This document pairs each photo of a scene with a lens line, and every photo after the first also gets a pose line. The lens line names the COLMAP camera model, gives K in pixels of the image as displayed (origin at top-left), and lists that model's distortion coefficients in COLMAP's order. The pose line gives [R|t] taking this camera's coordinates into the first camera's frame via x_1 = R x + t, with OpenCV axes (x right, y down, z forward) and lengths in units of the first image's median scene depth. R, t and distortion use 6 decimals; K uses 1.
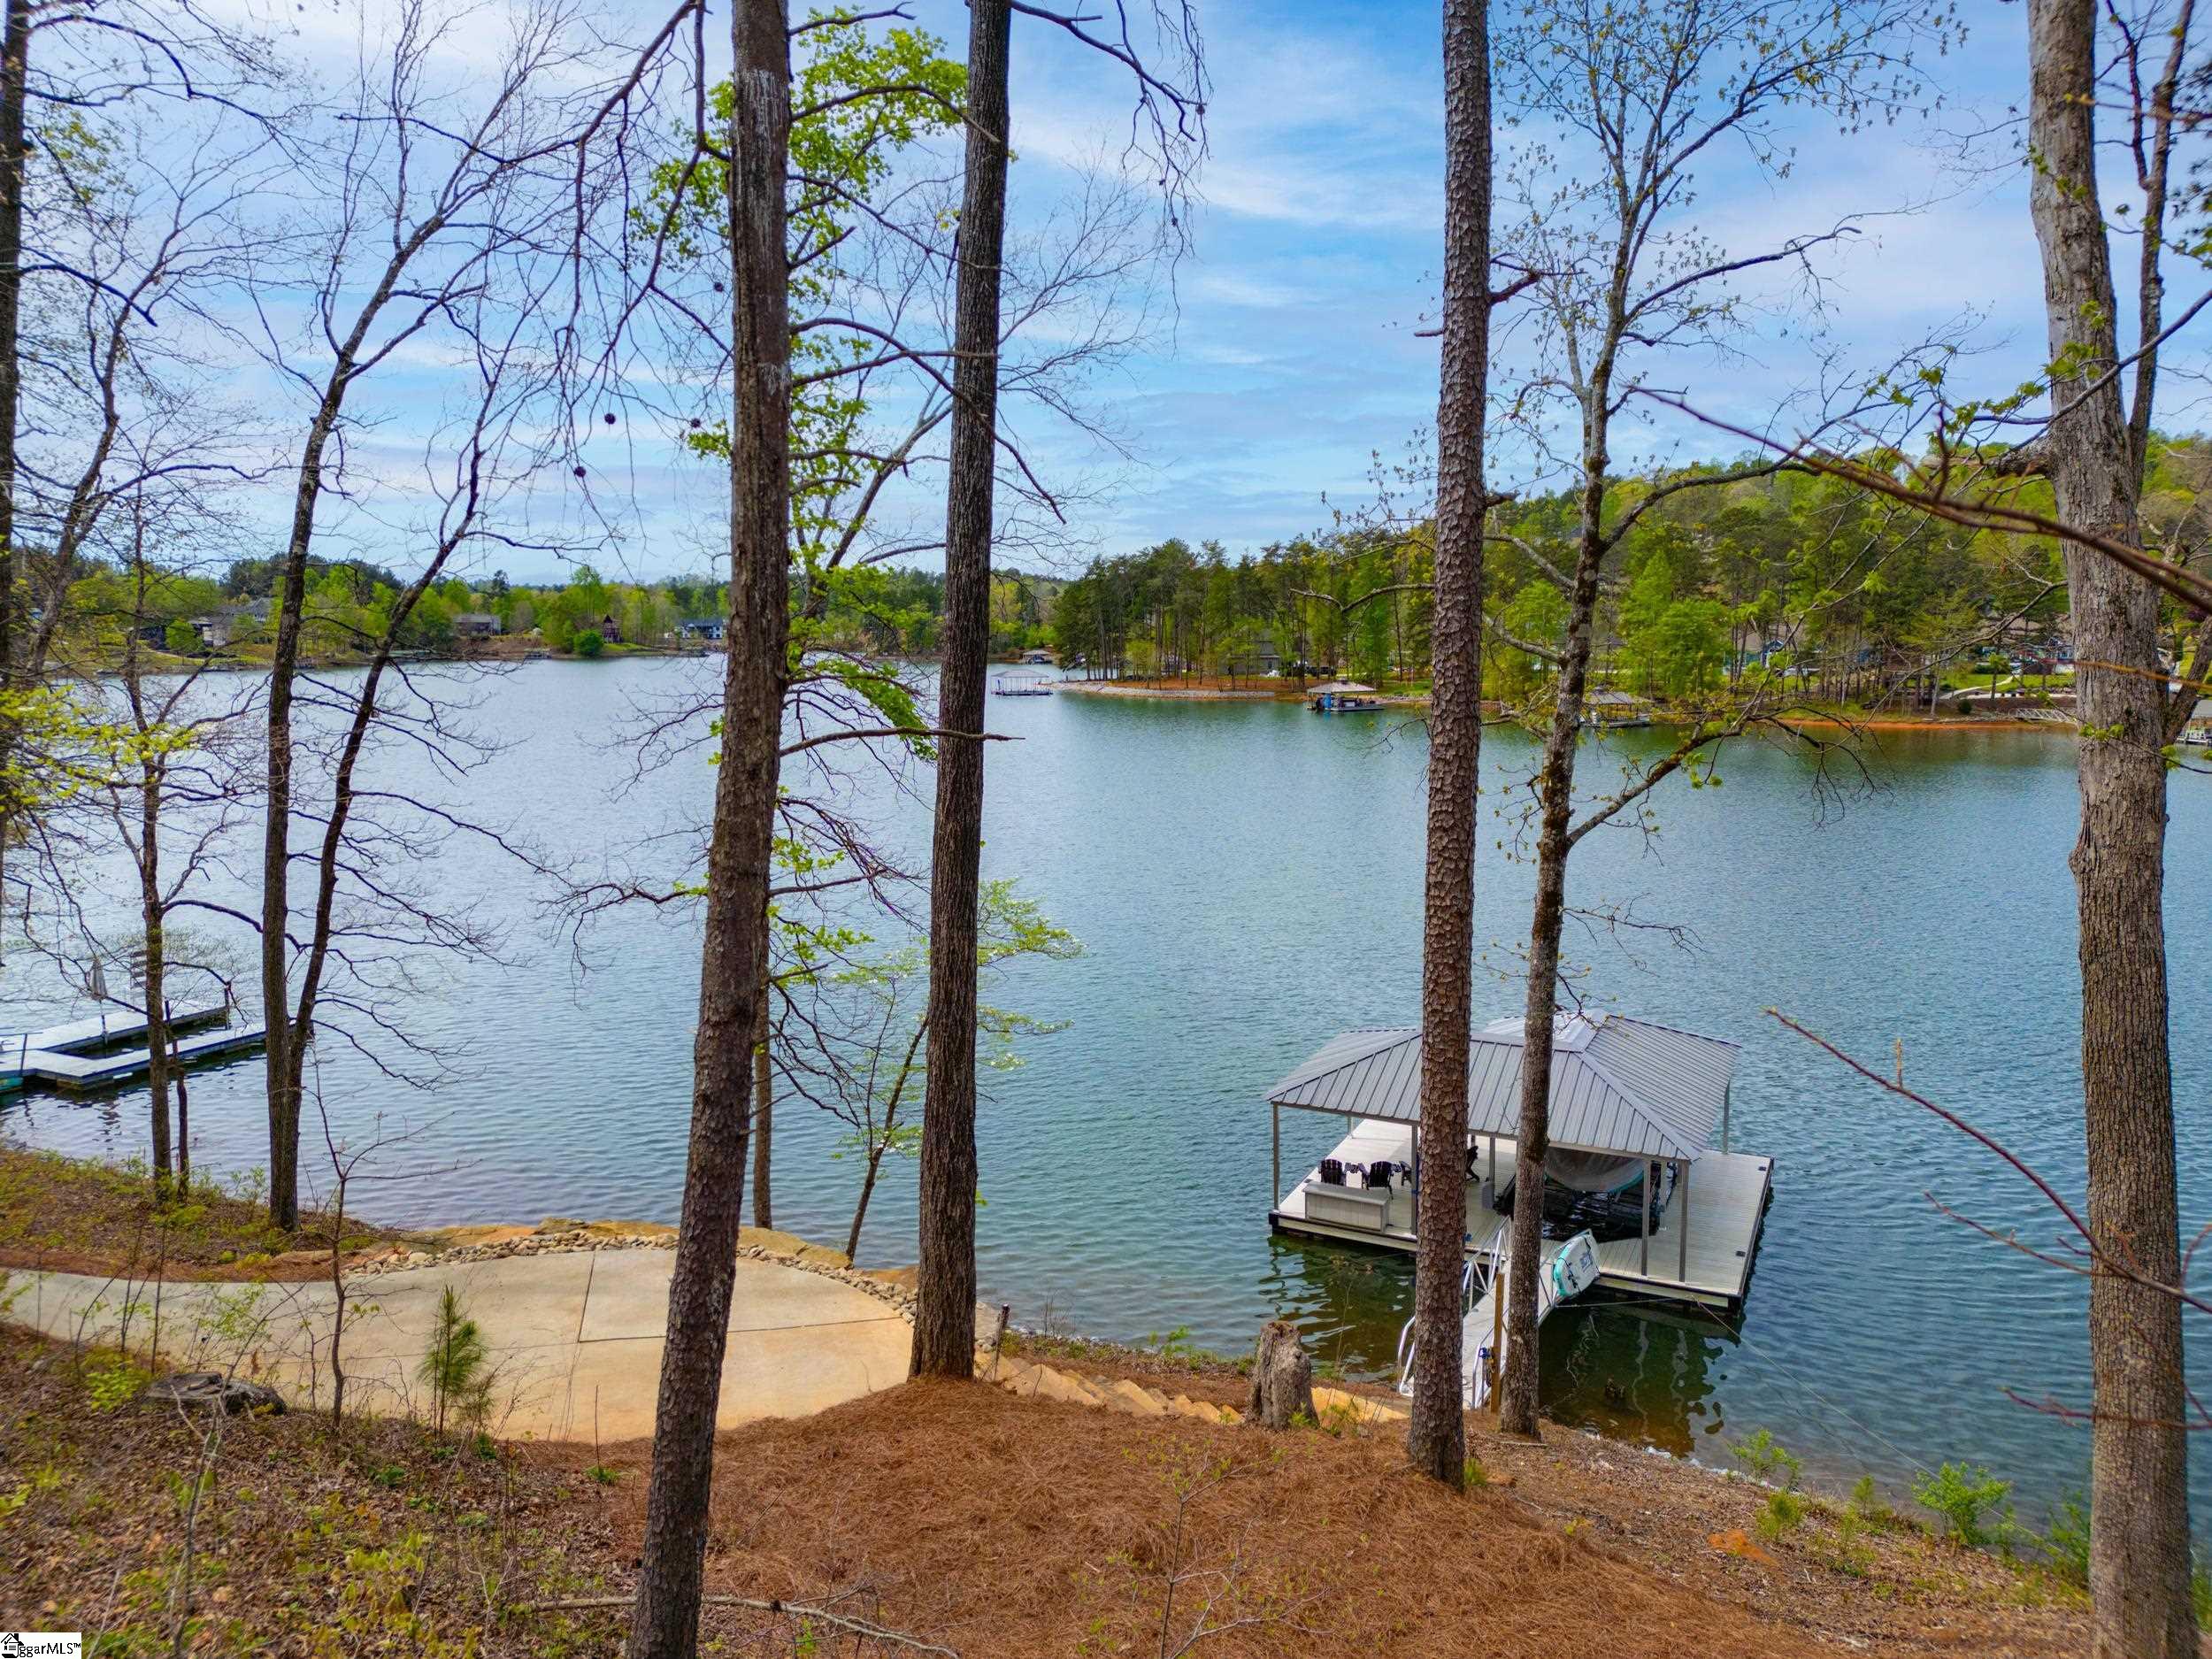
lens RADIAL K [[1662.5, 0, 1106.0], [0, 1662.5, 829.5], [0, 0, 1]] dist [0.085157, -0.122094]
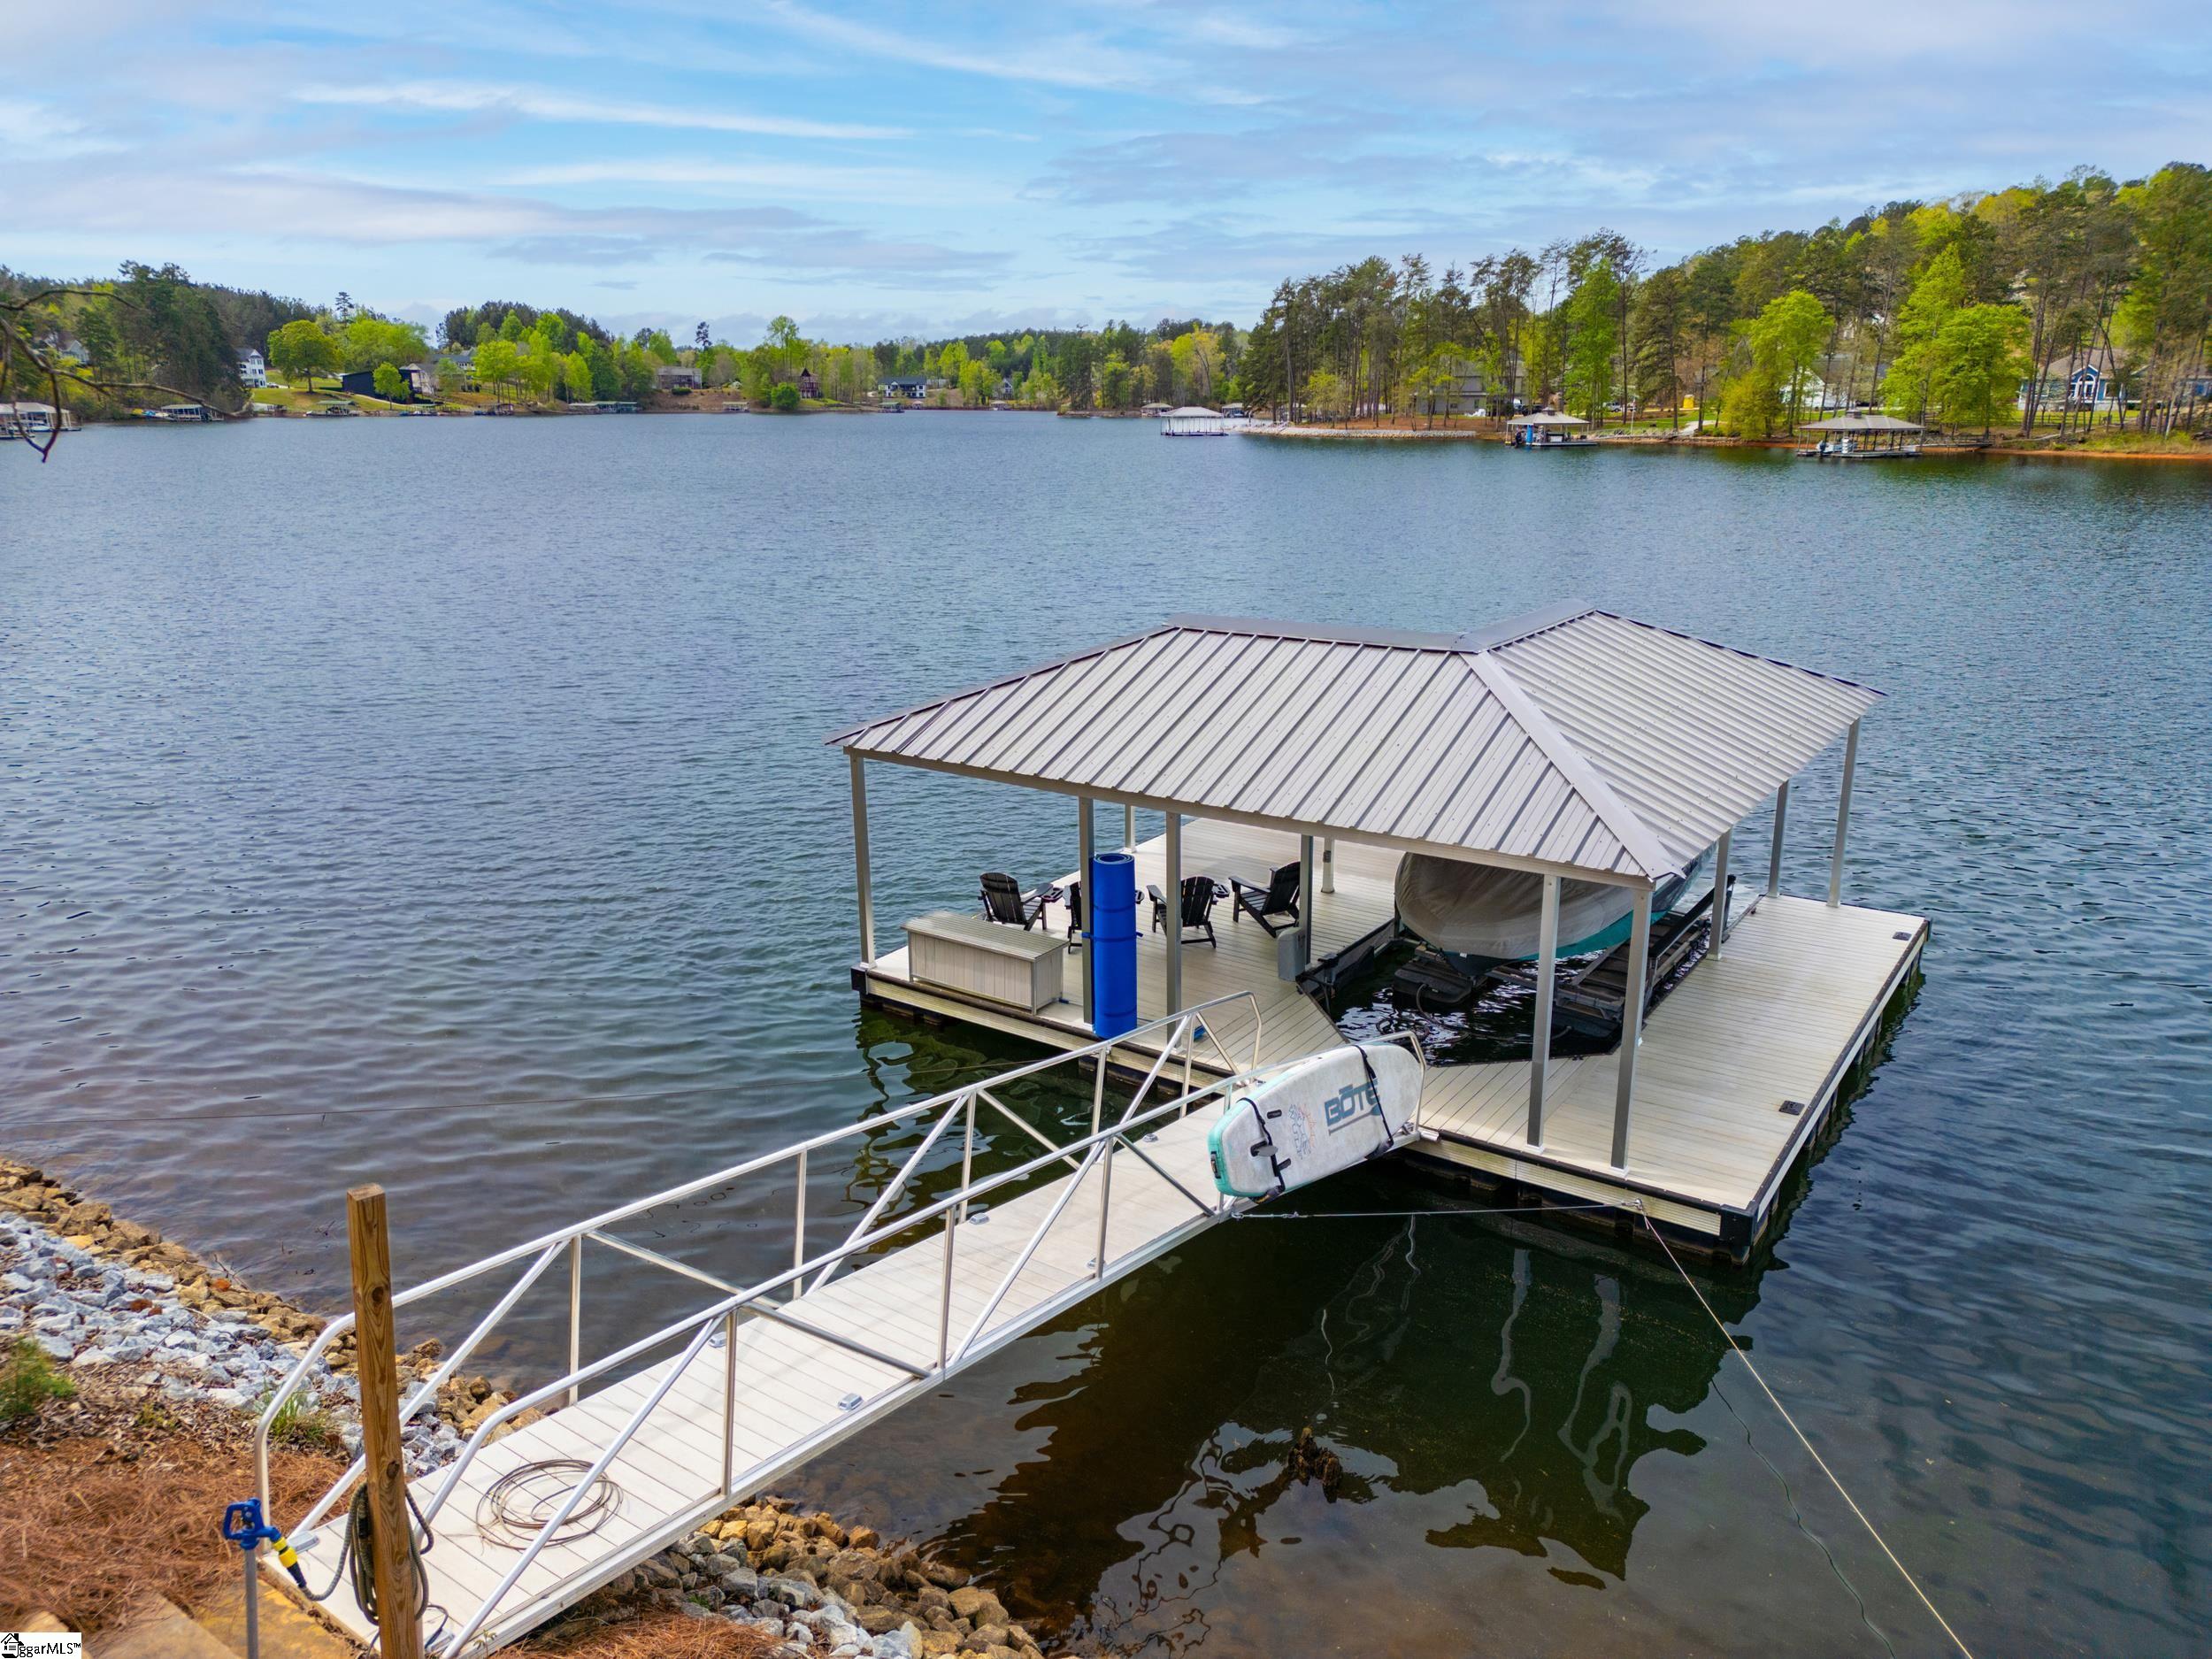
lens RADIAL K [[1662.5, 0, 1106.0], [0, 1662.5, 829.5], [0, 0, 1]] dist [0.085157, -0.122094]
pose [[0.989994, 0.043701, -0.134175, 0.041038], [-0.026490, 0.991488, 0.127478, 0.020848], [0.138604, -0.122648, 0.982724, 0.089069]]
